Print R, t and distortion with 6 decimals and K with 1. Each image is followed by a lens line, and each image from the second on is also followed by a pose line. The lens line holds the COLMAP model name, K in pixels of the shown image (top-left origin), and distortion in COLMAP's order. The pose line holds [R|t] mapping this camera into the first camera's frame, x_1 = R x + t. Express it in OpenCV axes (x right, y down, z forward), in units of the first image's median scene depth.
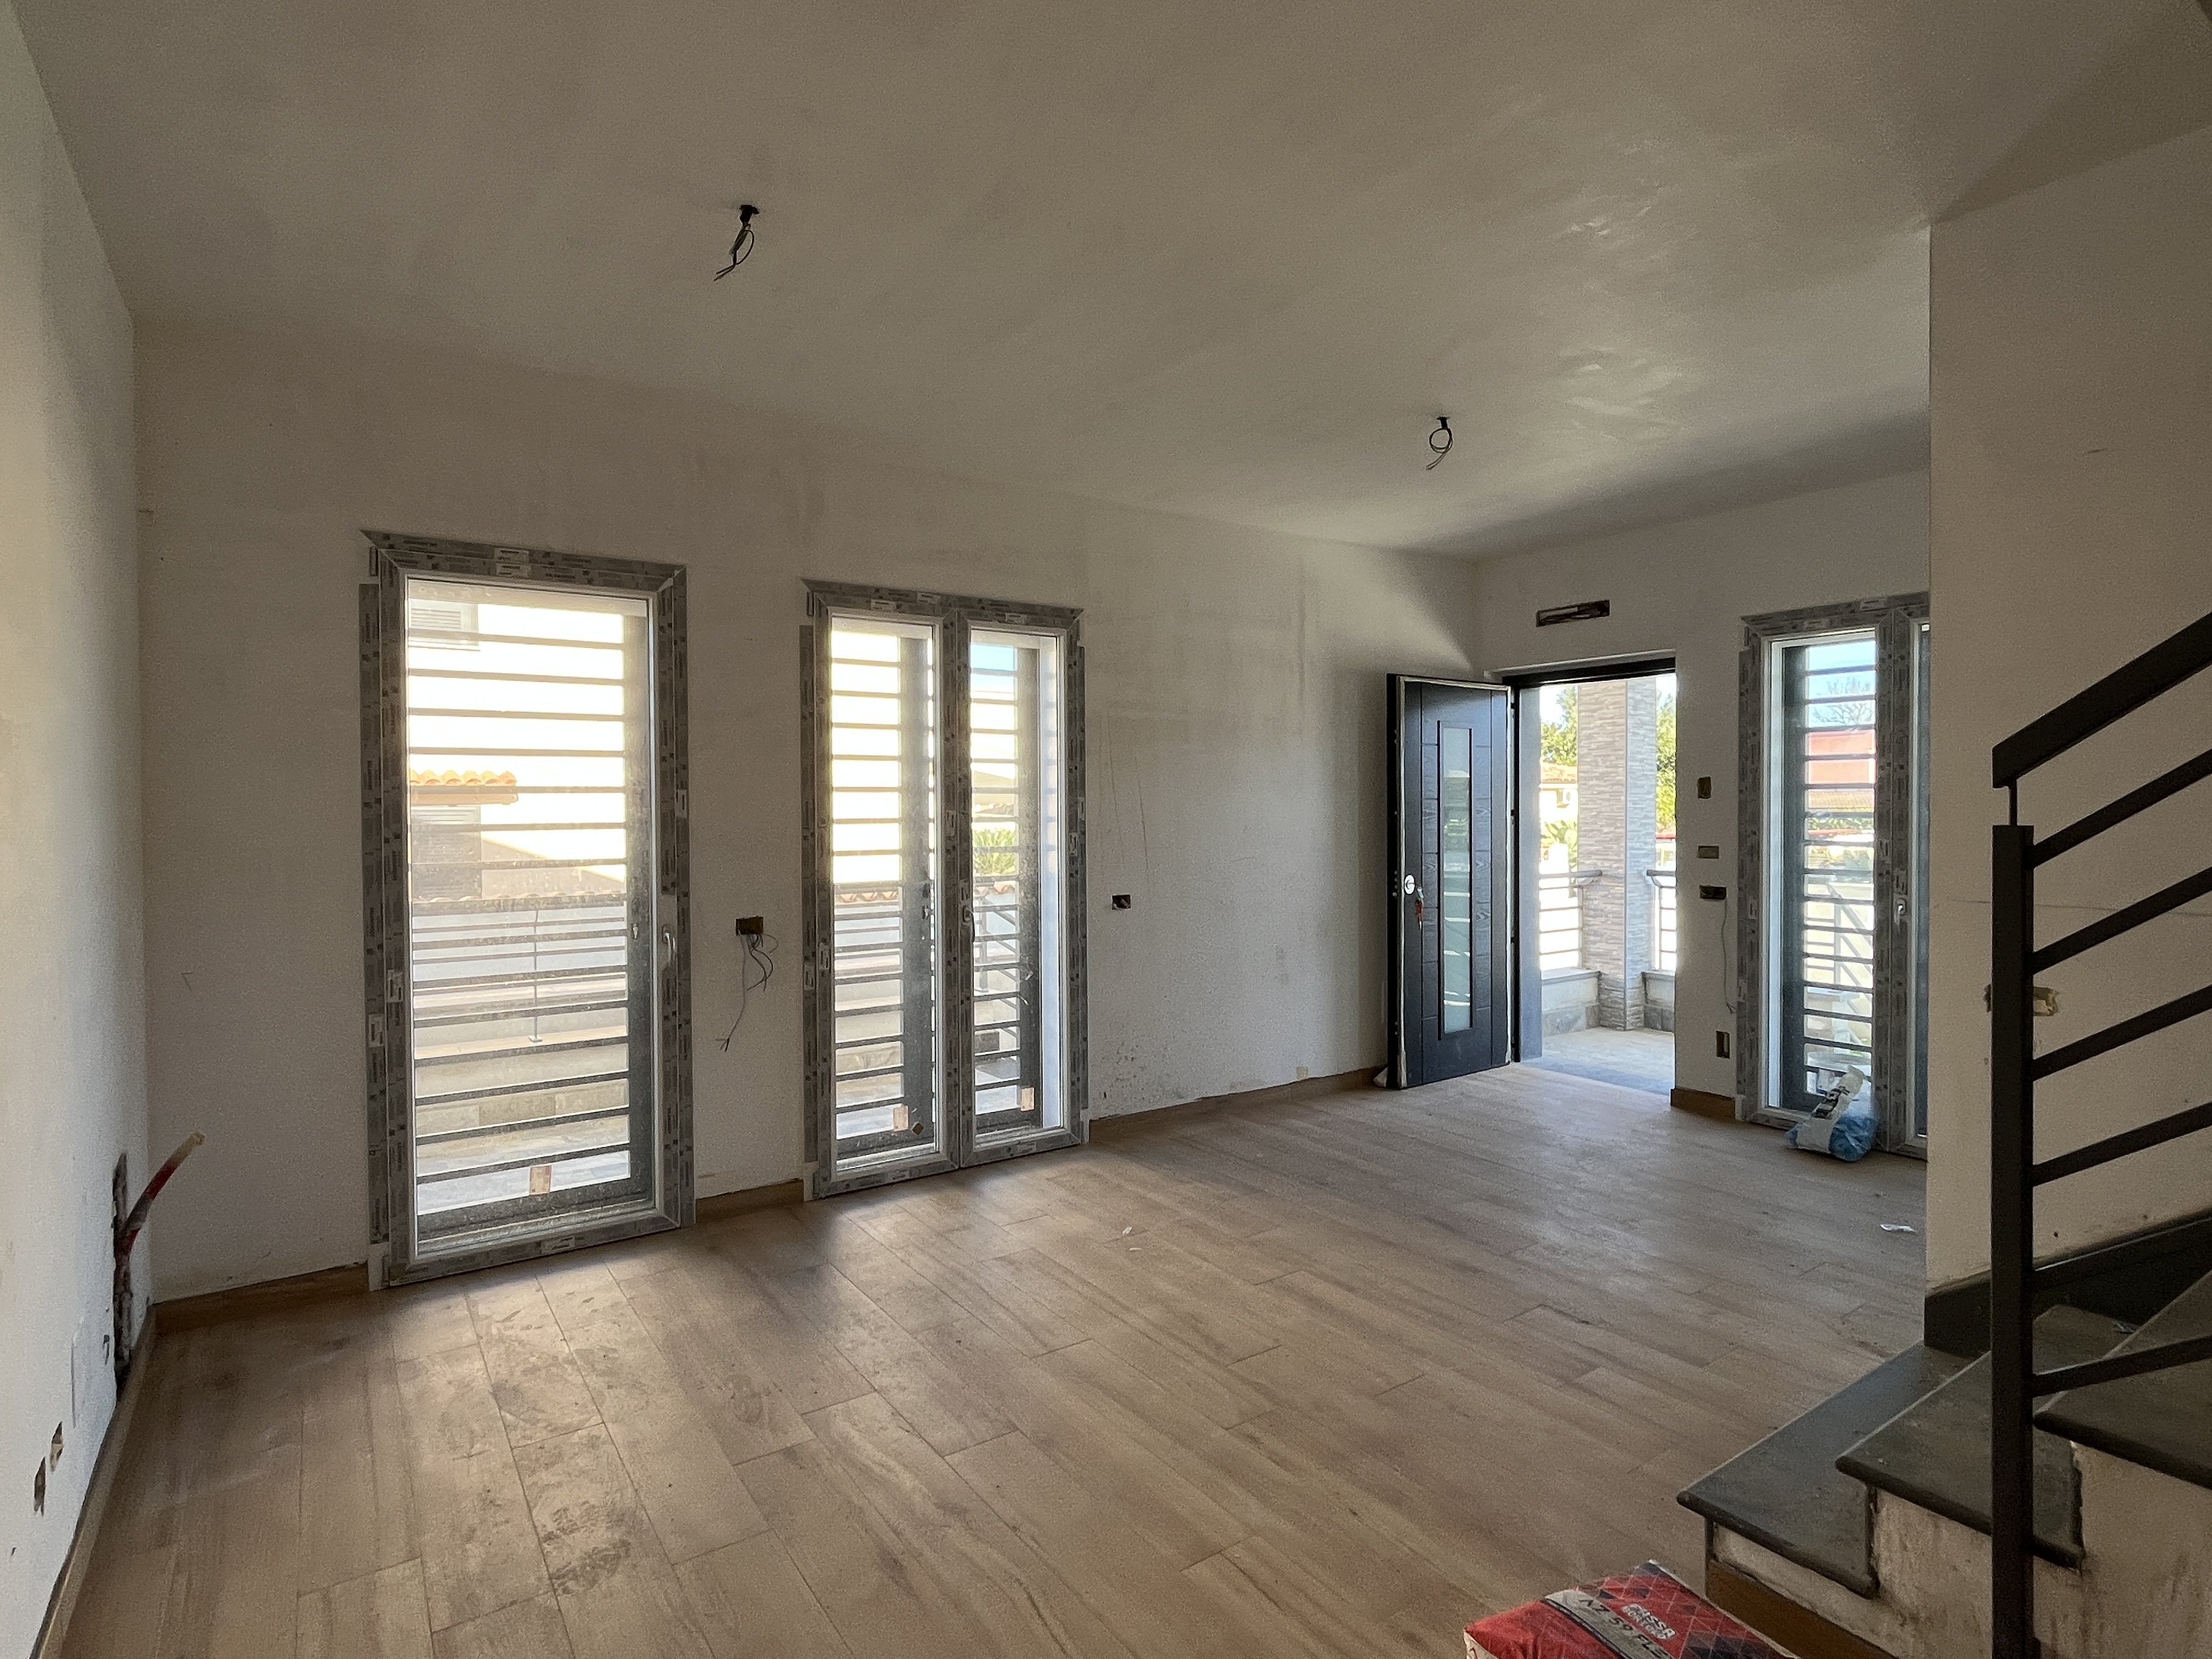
lens RADIAL K [[1141.6, 0, 1093.6], [0, 1141.6, 816.1], [0, 0, 1]] dist [-0.003286, -0.000494]
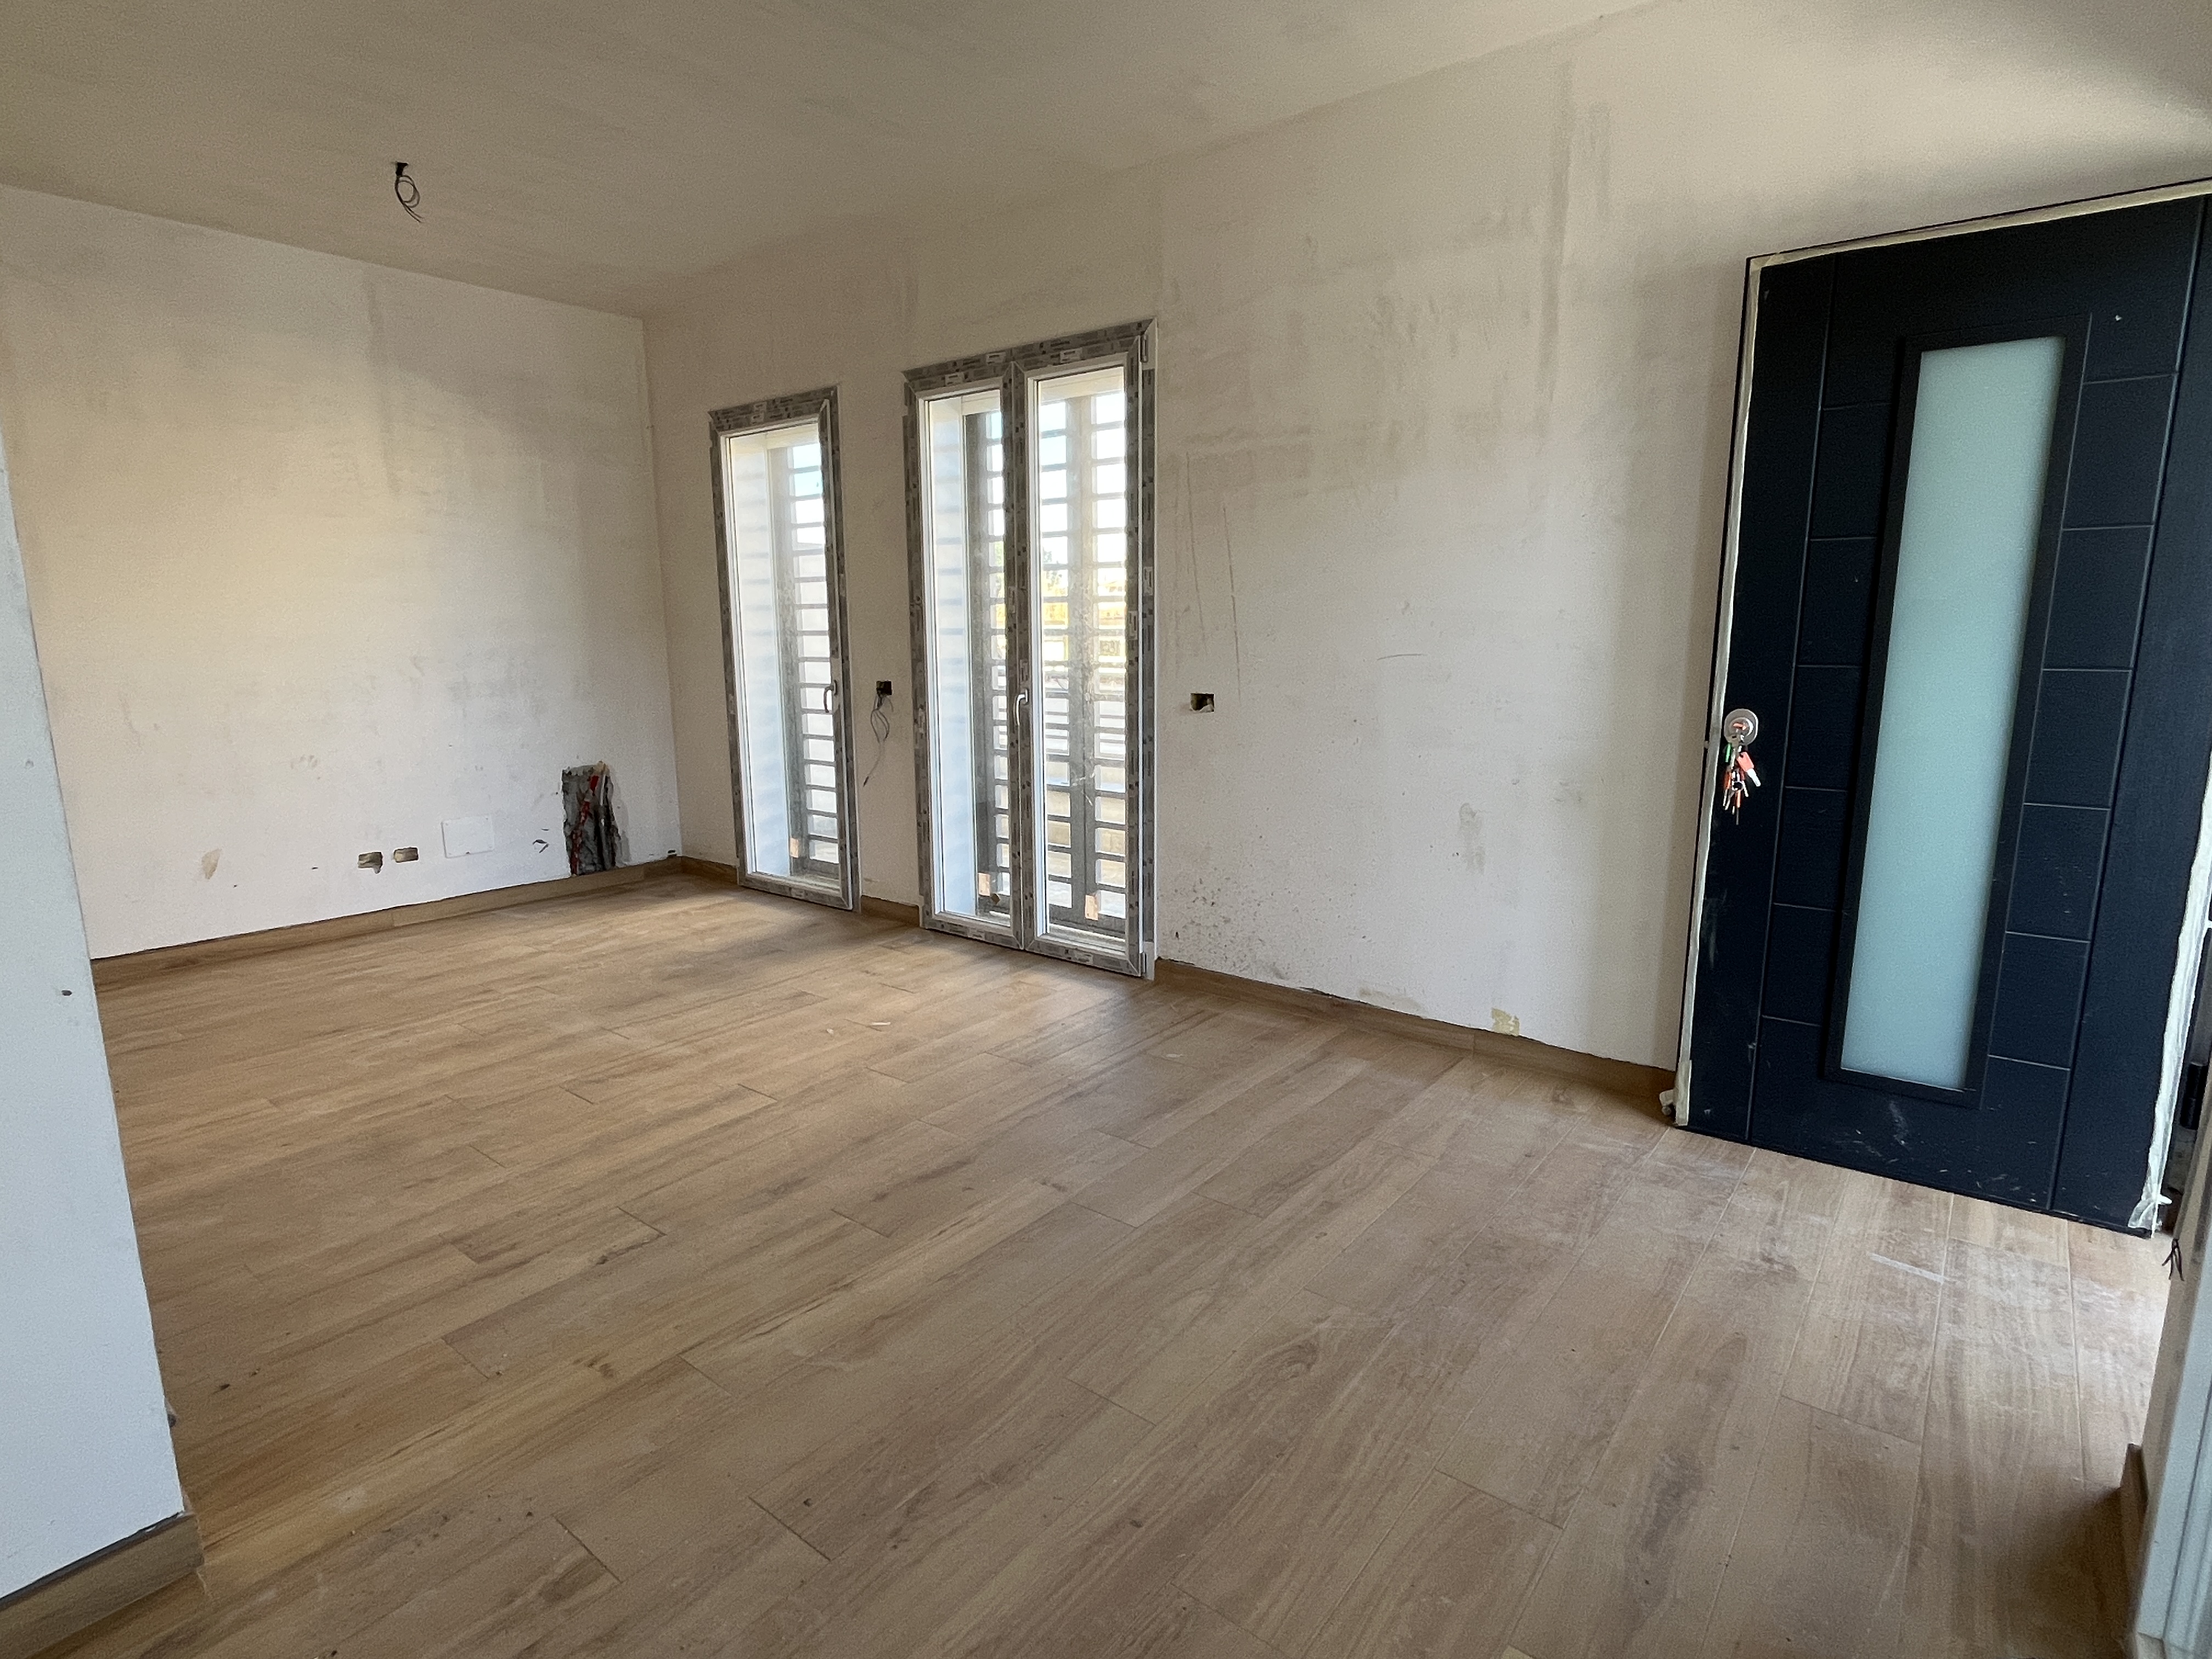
lens RADIAL K [[1138.1, 0, 1106.0], [0, 1138.1, 829.5], [0, 0, 1]] dist [-0.003711, -0.000796]
pose [[0.296498, 0.173837, -0.939079, 0.812930], [-0.004681, 0.983547, 0.180591, 0.022324], [0.955022, -0.049149, 0.292433, 0.768307]]
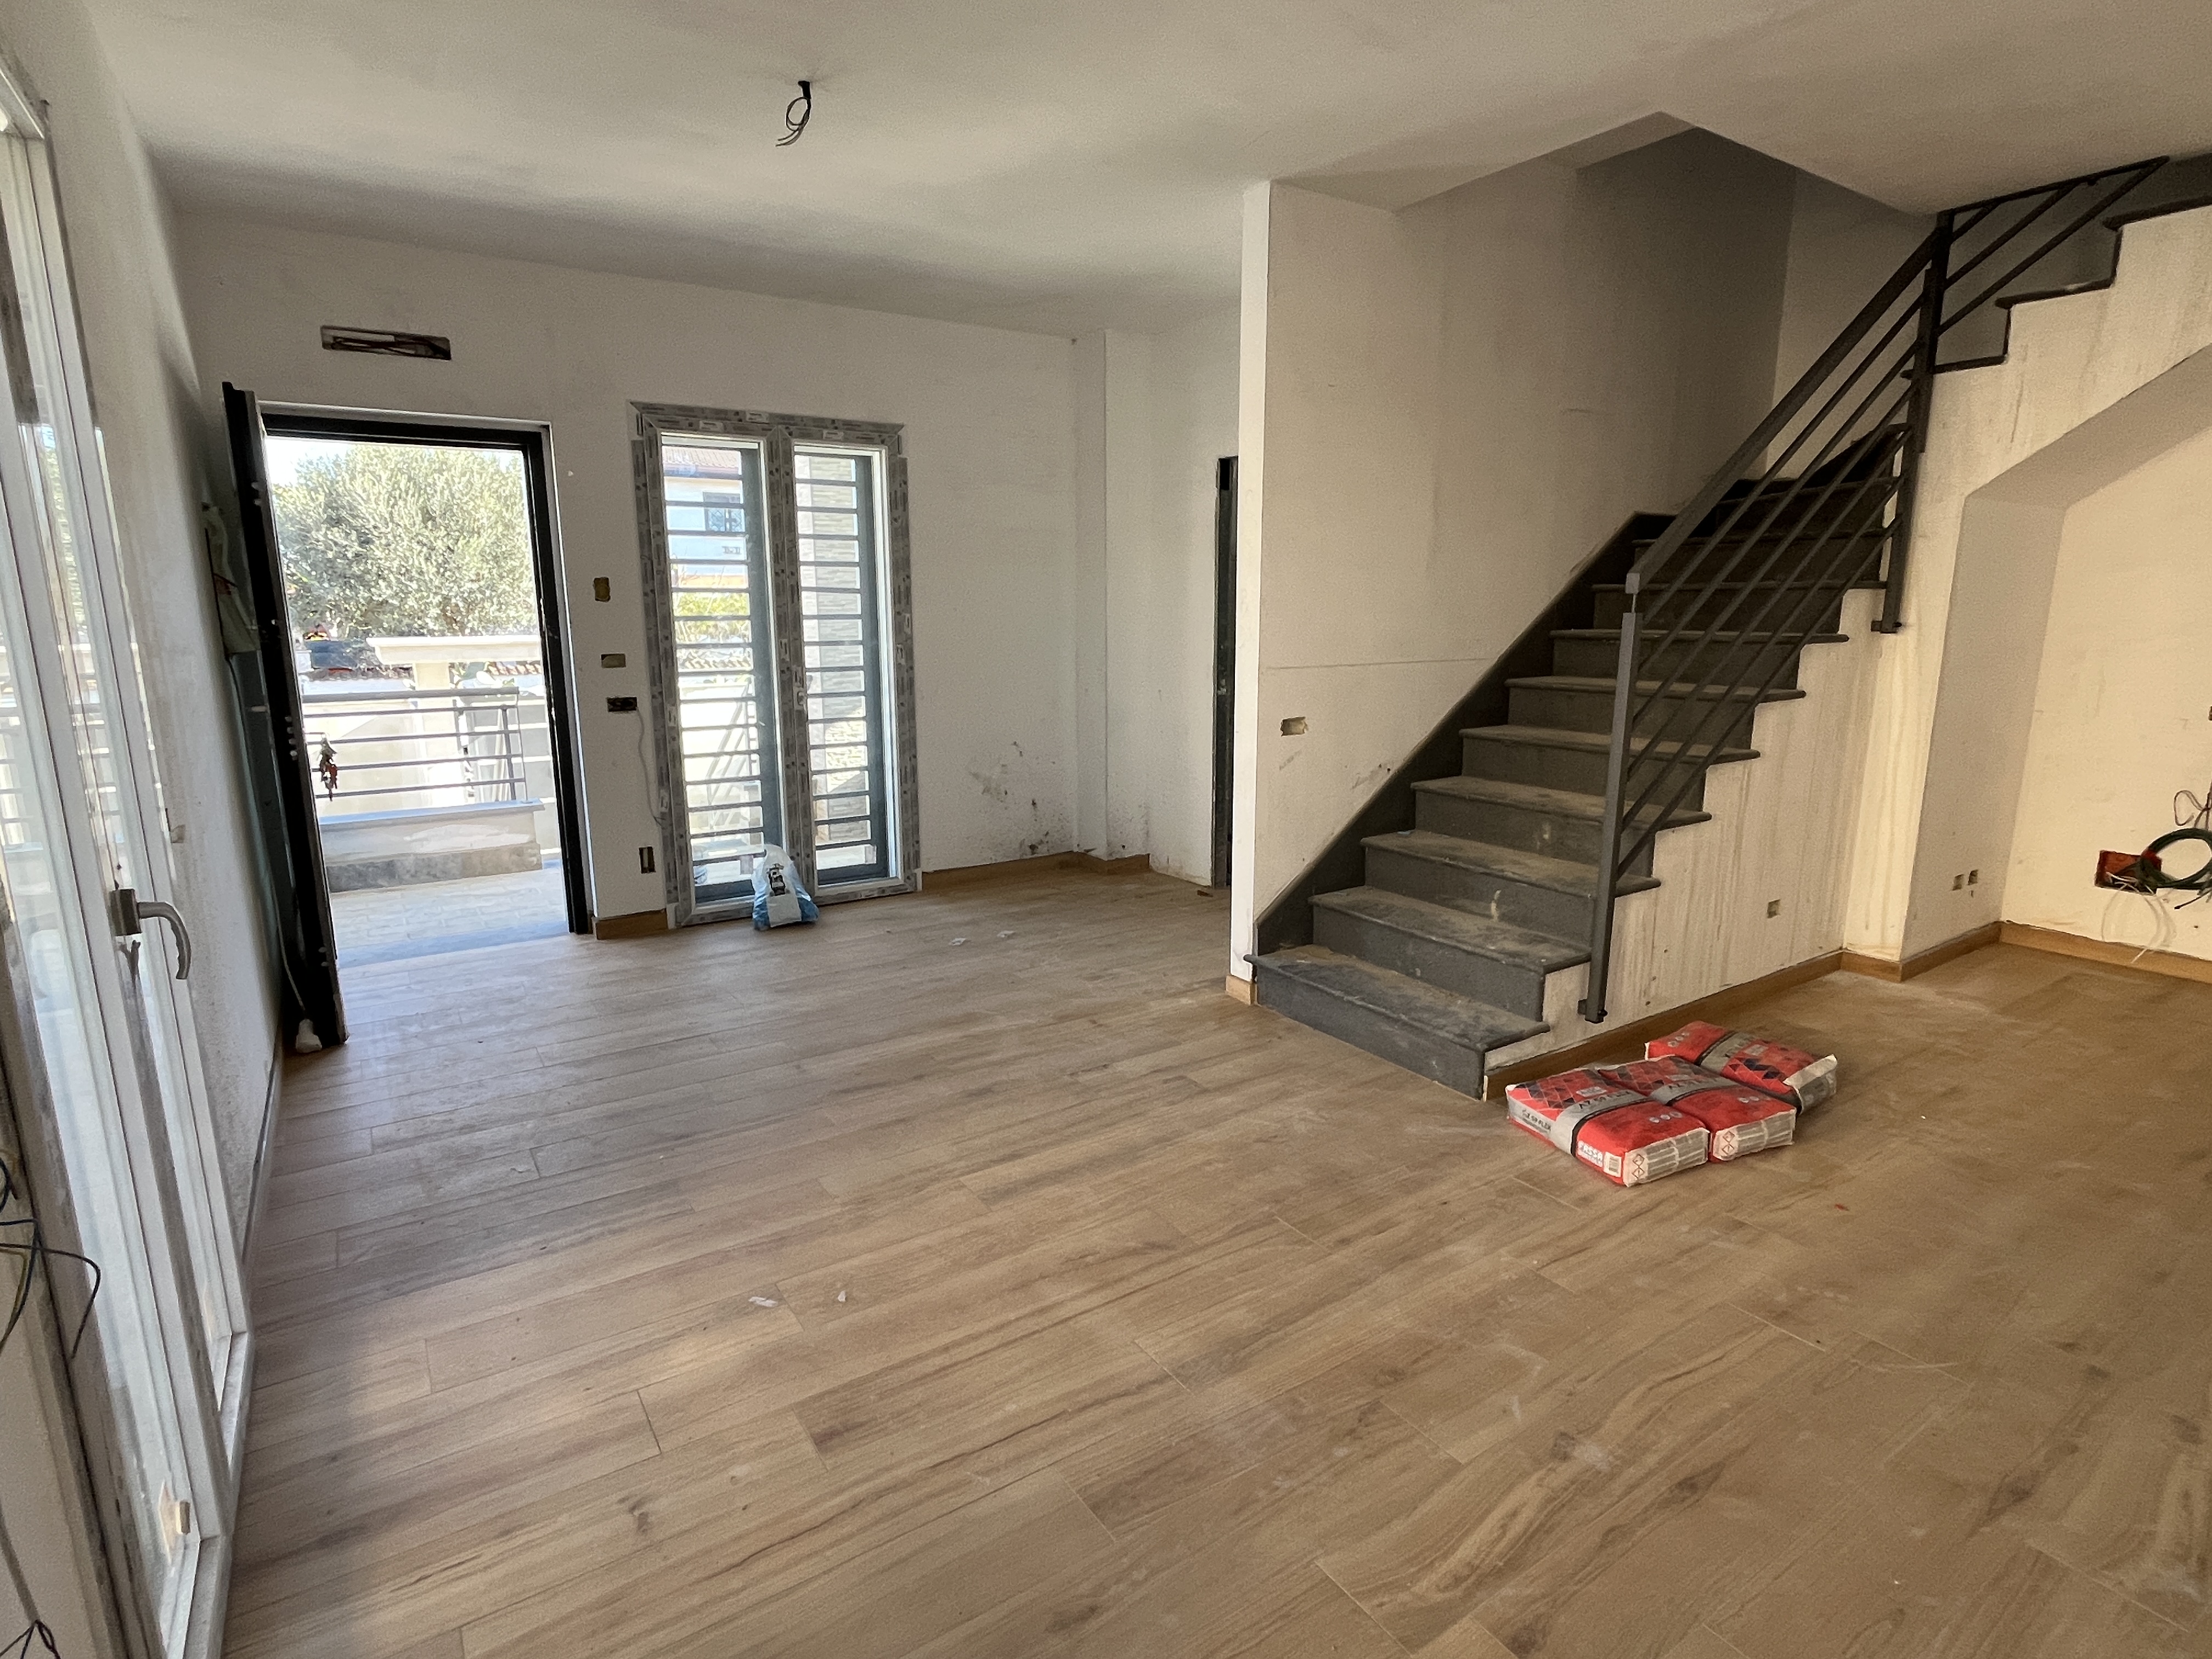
lens RADIAL K [[1138.1, 0, 1106.0], [0, 1138.1, 829.5], [0, 0, 1]] dist [-0.003711, -0.000796]
pose [[0.013119, -0.188104, 0.982061, -0.444960], [0.014300, 0.982081, 0.187917, -0.001763], [-0.999812, 0.011578, 0.015574, 0.677282]]
